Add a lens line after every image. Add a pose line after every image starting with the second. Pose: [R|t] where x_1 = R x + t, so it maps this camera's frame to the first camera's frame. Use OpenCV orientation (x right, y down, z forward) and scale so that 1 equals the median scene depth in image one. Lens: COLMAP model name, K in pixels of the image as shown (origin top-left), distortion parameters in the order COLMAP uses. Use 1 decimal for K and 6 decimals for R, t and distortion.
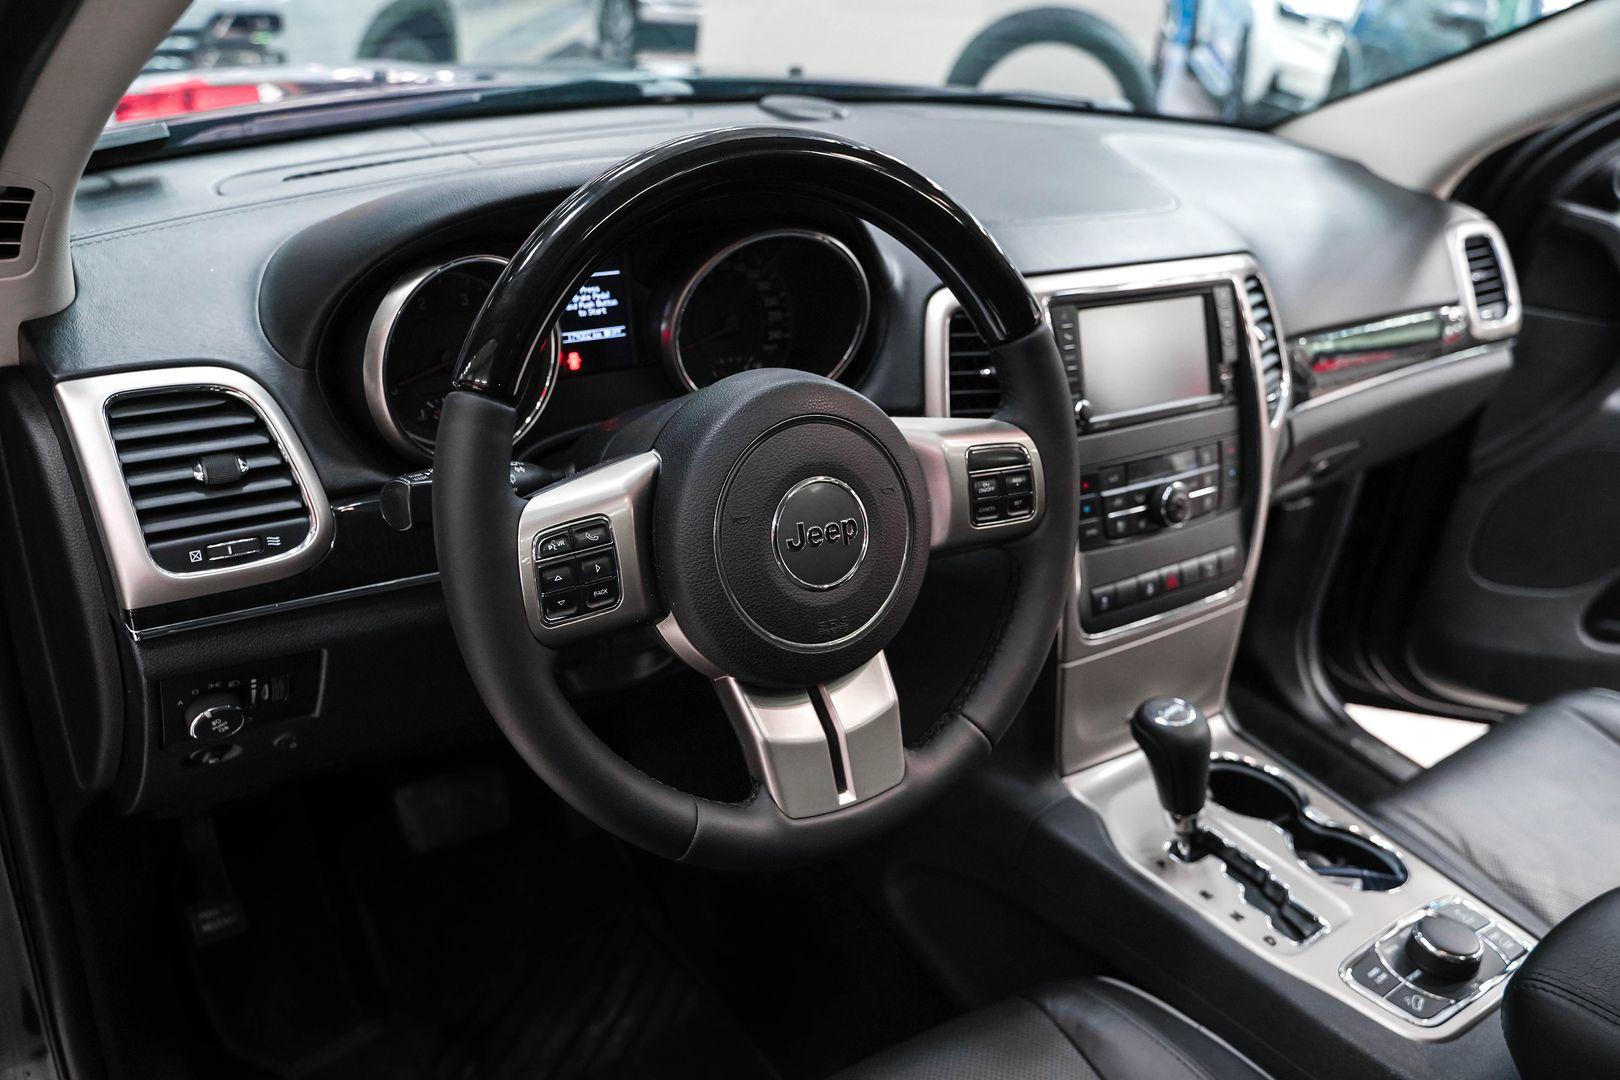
lens RADIAL K [[1344.1, 0, 810.0], [0, 1344.1, 540.0], [0, 0, 1]] dist [-0.075685, 0.020140]
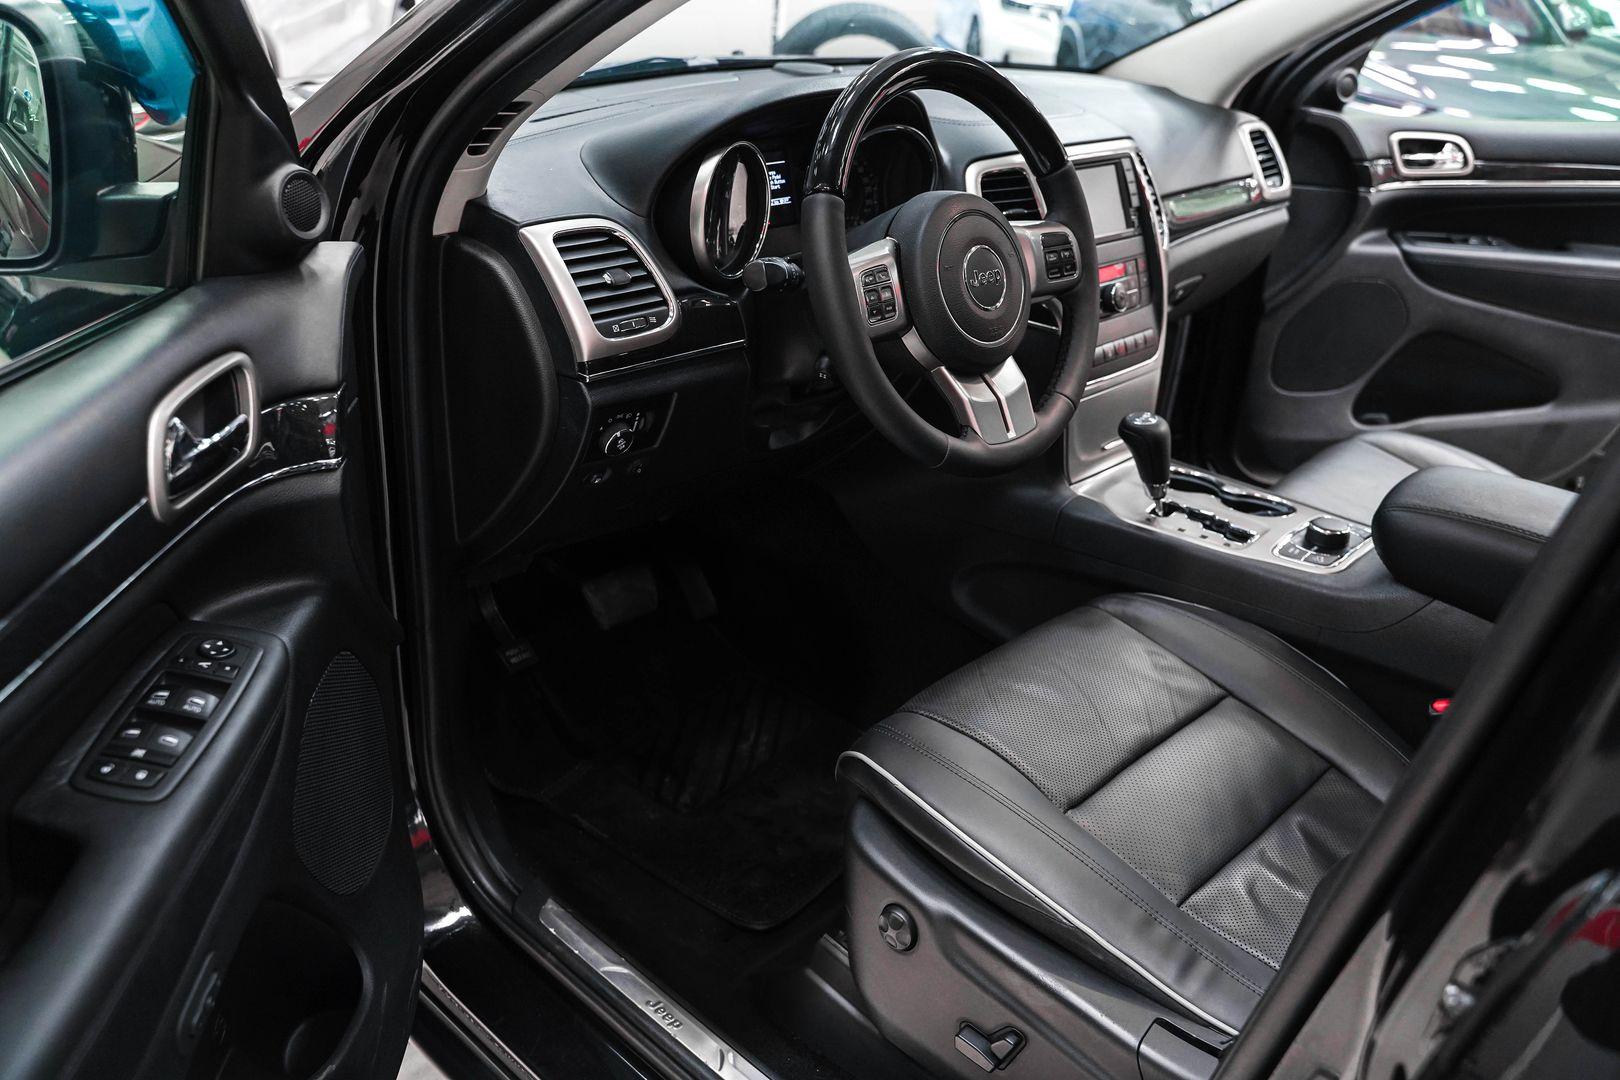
lens RADIAL K [[1316.2, 0, 810.0], [0, 1316.2, 540.0], [0, 0, 1]] dist [-0.122634, 0.106443]
pose [[0.978539, -0.126507, 0.162655, -0.378813], [0.126900, 0.991883, 0.008016, 0.206615], [-0.162348, 0.012797, 0.986651, -0.446785]]
